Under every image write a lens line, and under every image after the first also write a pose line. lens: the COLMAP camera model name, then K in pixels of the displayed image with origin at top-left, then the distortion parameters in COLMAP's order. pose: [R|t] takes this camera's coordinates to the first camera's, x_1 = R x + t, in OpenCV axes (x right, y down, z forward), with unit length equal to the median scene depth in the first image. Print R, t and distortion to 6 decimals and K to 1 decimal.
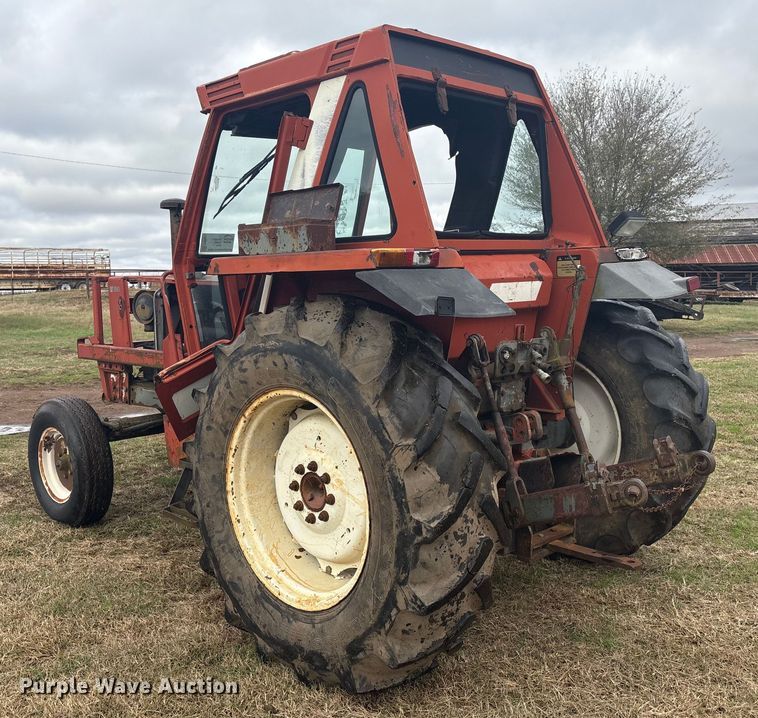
lens RADIAL K [[784.9, 0, 381.1], [0, 784.9, 339.7], [0, 0, 1]] dist [0.222235, -0.683277]
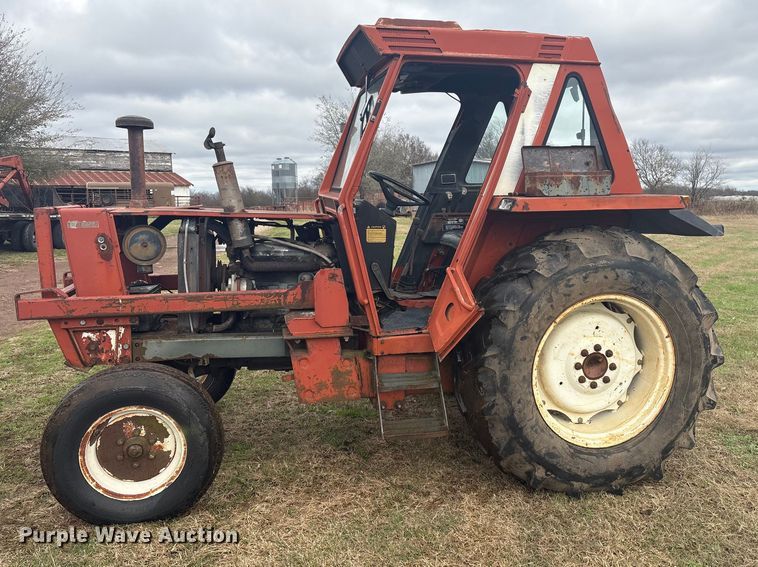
lens RADIAL K [[615.9, 0, 429.4], [0, 615.9, 267.4], [0, 0, 1]] dist [0.116561, -0.255837]
pose [[0.527629, -0.088446, 0.844858, -1.151291], [0.058008, 0.995995, 0.068041, -0.073863], [-0.847492, 0.013108, 0.530646, 0.657262]]
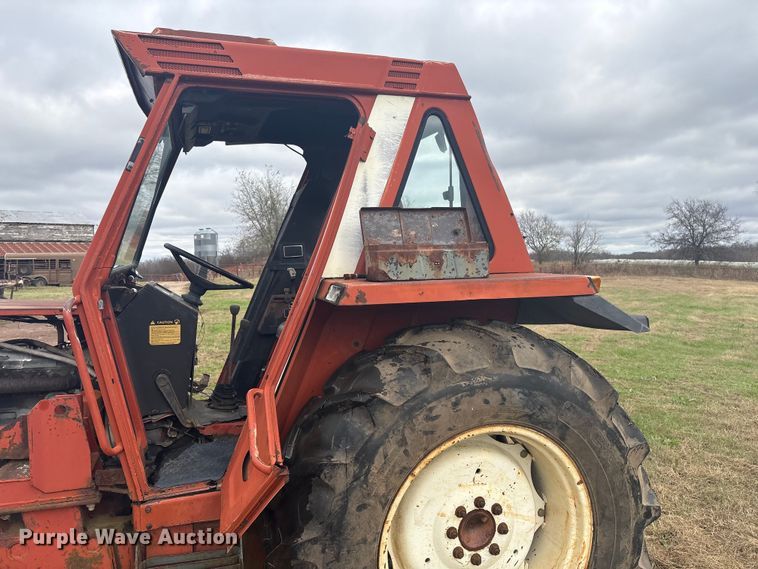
lens RADIAL K [[563.3, 0, 376.5], [0, 563.3, 278.9], [0, 0, 1]] dist [0.068772, -0.072964]
pose [[0.474427, -0.024042, 0.879967, -0.728761], [0.072216, 0.997321, -0.011687, -0.106234], [-0.877328, 0.069093, 0.474892, 0.757408]]
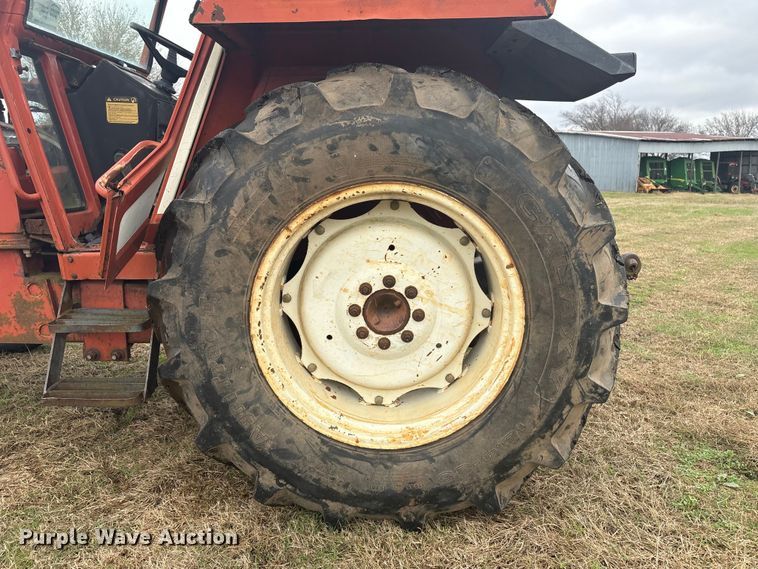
lens RADIAL K [[563.3, 0, 376.5], [0, 563.3, 278.9], [0, 0, 1]] dist [0.068772, -0.072964]
pose [[0.728167, -0.112166, 0.676160, -0.486762], [0.047625, 0.992414, 0.113341, 0.089414], [-0.683743, -0.050330, 0.727985, 0.574403]]
